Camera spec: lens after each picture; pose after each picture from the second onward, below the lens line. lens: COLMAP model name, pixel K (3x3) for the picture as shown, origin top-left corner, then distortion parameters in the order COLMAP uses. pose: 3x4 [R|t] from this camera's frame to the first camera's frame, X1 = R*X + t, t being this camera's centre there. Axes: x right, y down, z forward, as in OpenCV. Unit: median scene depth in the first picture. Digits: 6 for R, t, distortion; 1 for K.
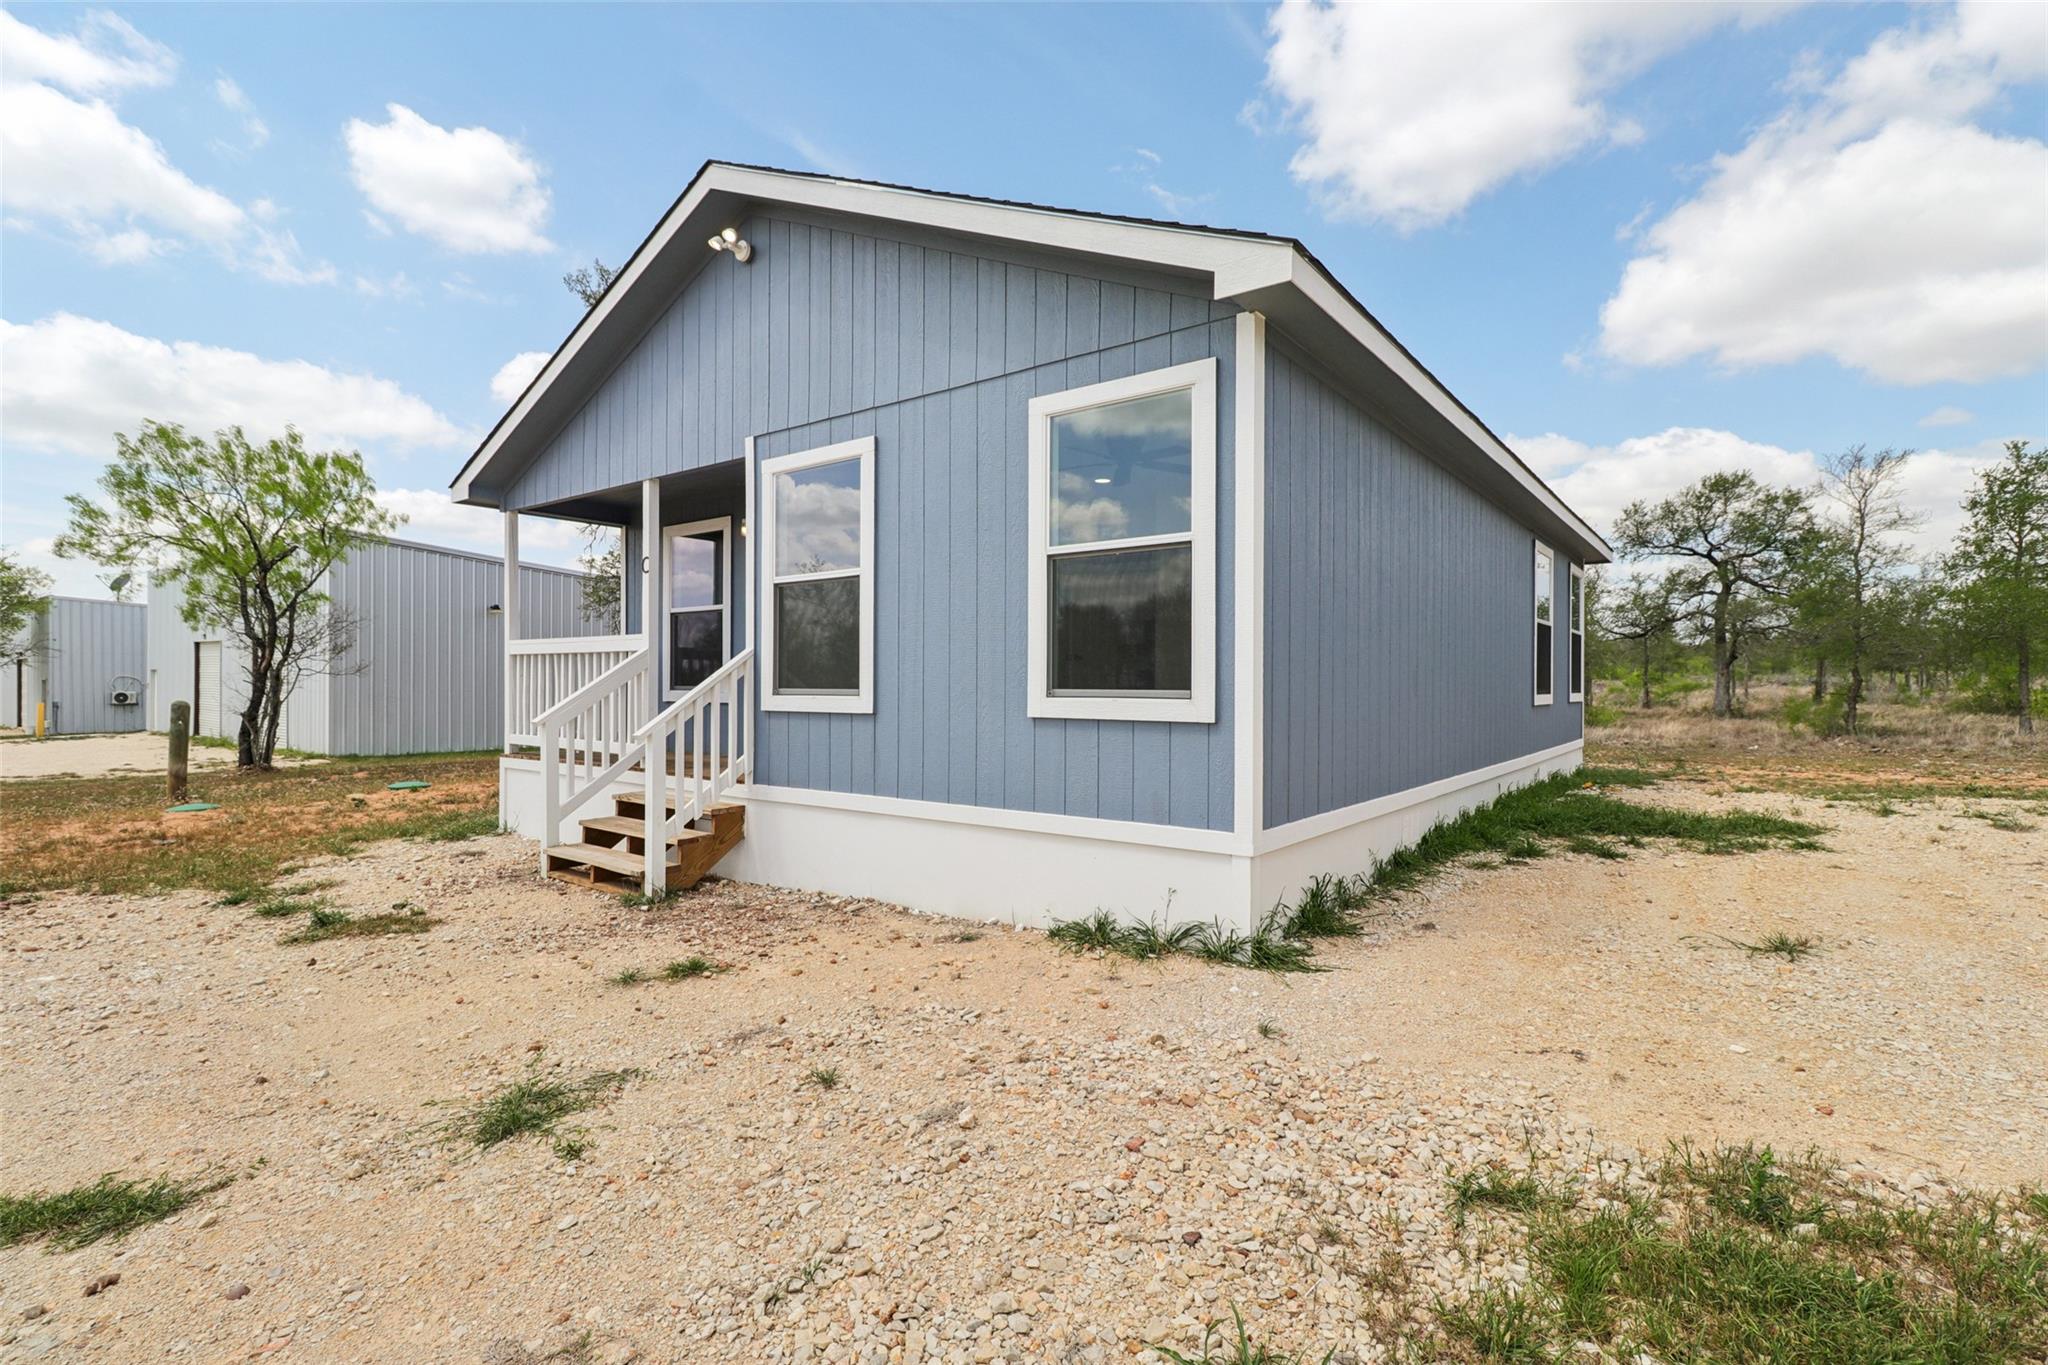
lens RADIAL K [[947.3, 0, 1023.3], [0, 947.3, 682.8], [0, 0, 1]] dist [0.001426, -0.000079]
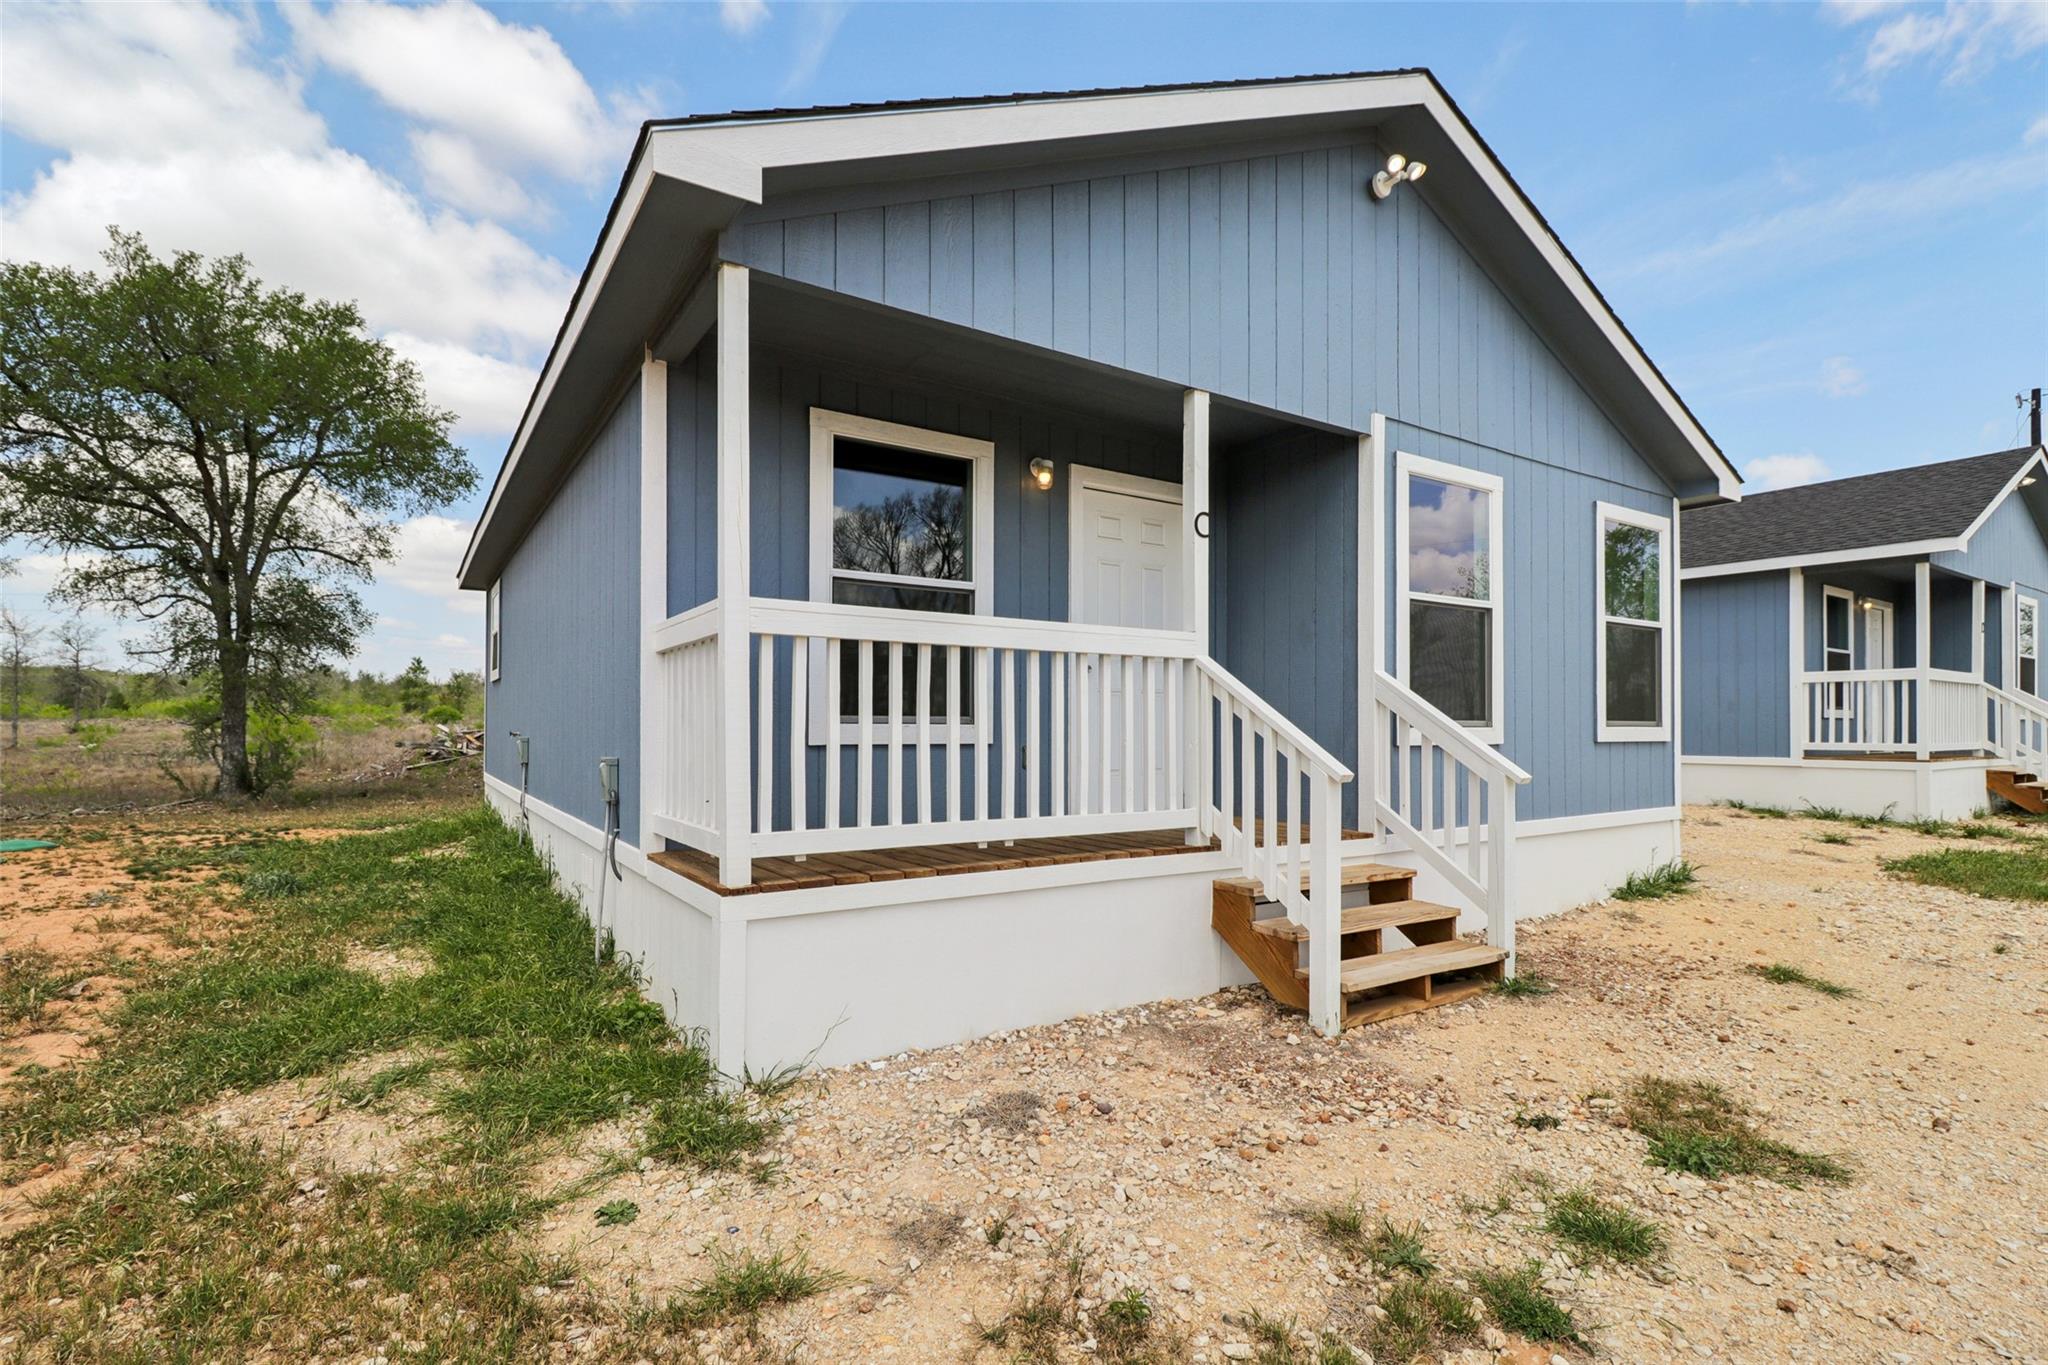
lens RADIAL K [[947.3, 0, 992.4], [0, 947.3, 723.0], [0, 0, 1]] dist [0.001426, -0.000079]
pose [[0.346942, 0.005516, 0.937871, -1.323839], [-0.001556, 0.999985, -0.005306, 0.016182], [-0.937885, 0.000382, 0.346945, 1.163630]]
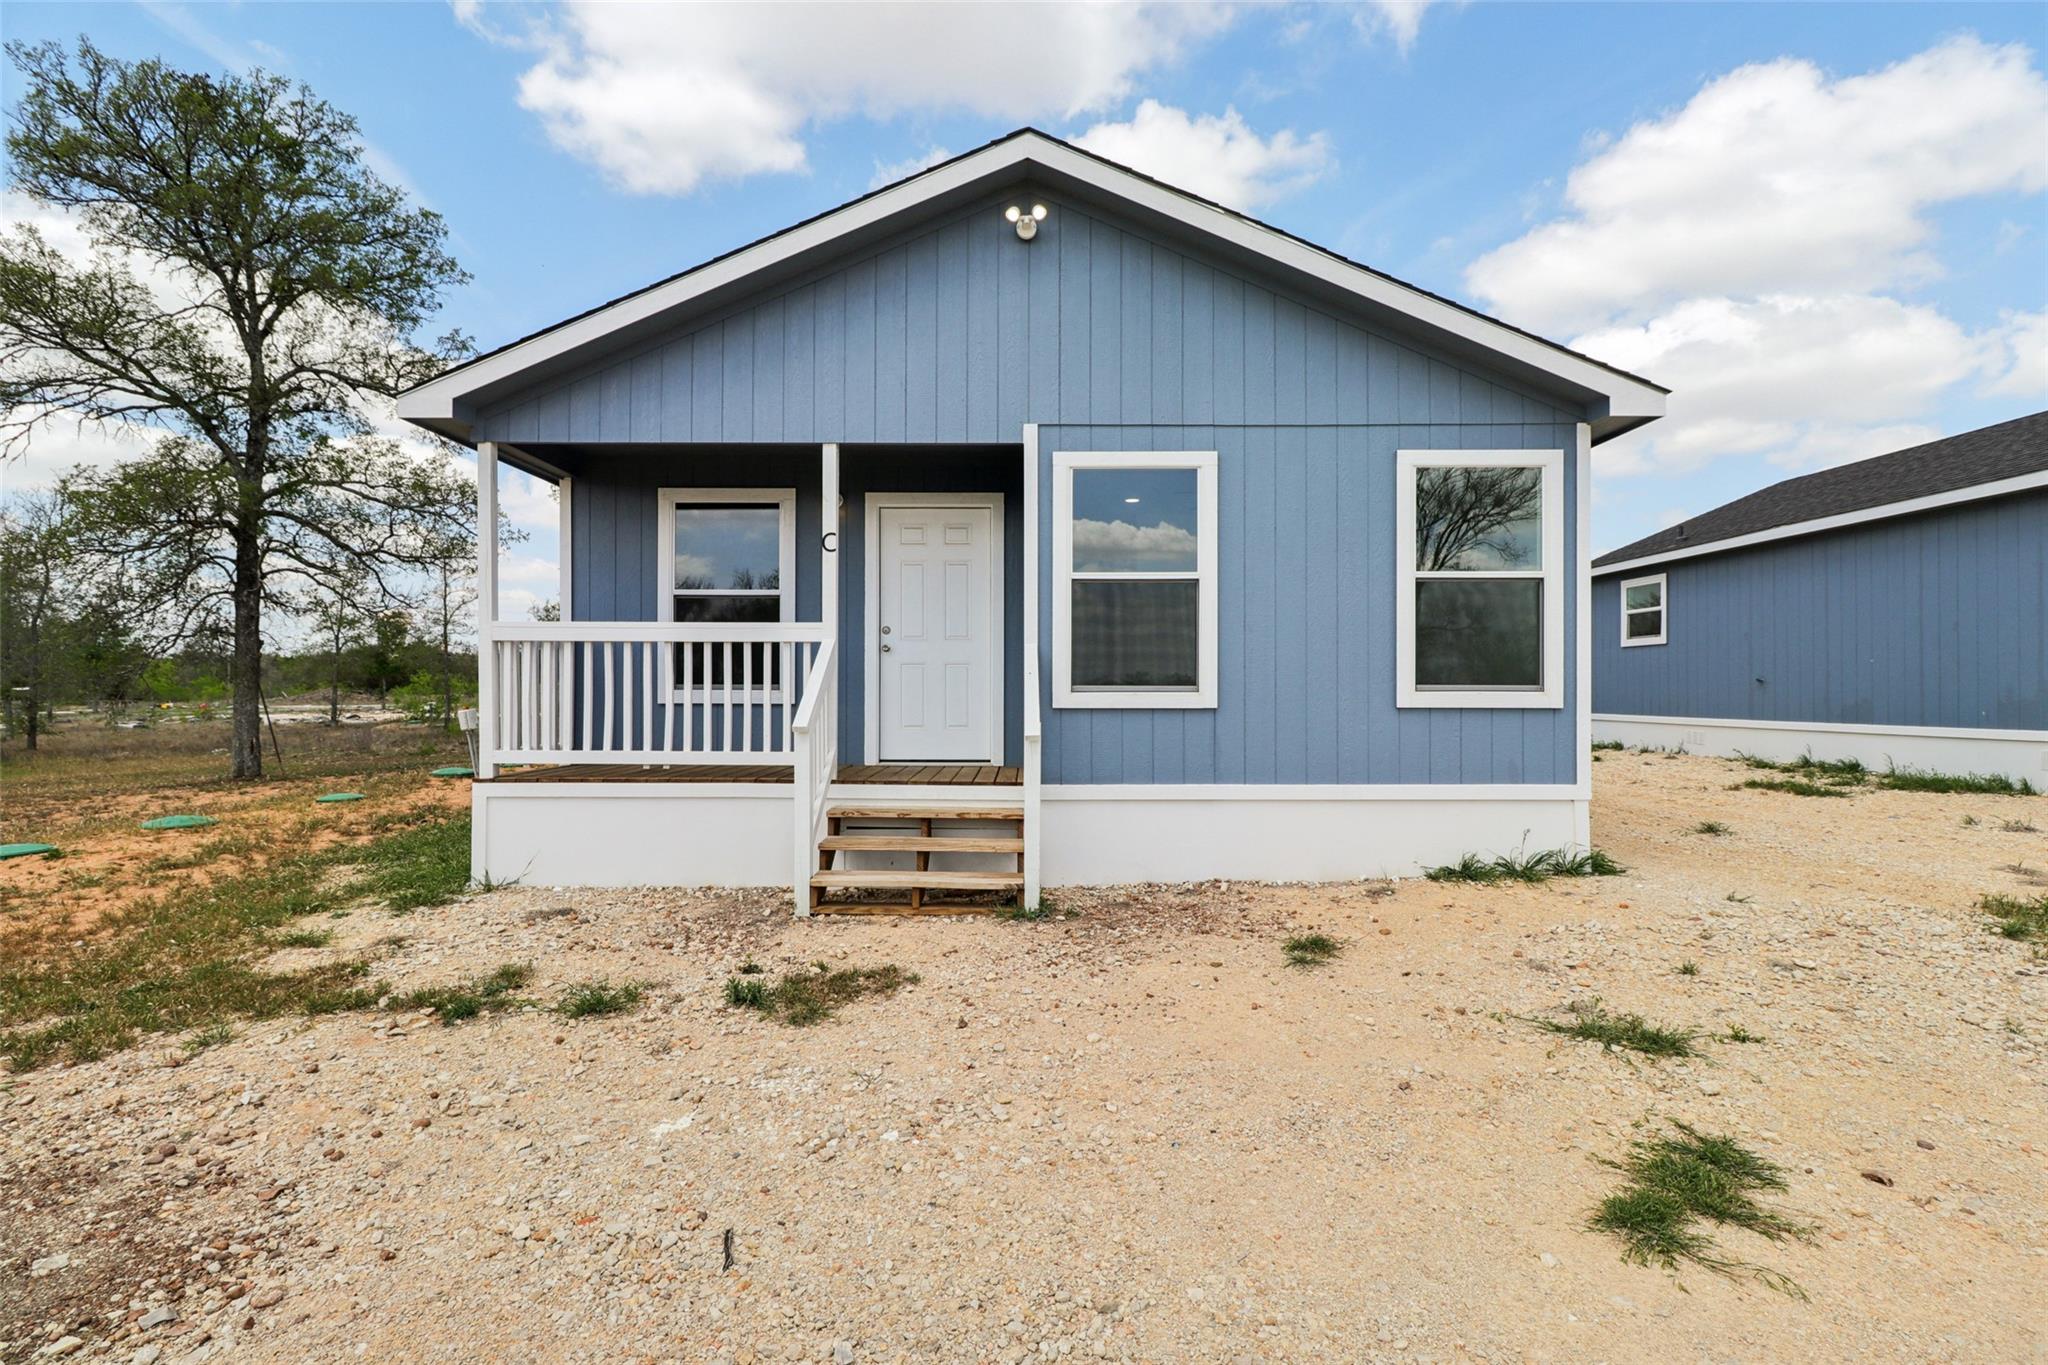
lens RADIAL K [[947.3, 0, 1022.3], [0, 947.3, 681.9], [0, 0, 1]] dist [0.001426, -0.000079]
pose [[0.800303, 0.003307, 0.599587, -0.981824], [-0.001258, 0.999992, -0.003836, 0.007266], [-0.599595, 0.002315, 0.800300, 0.267152]]
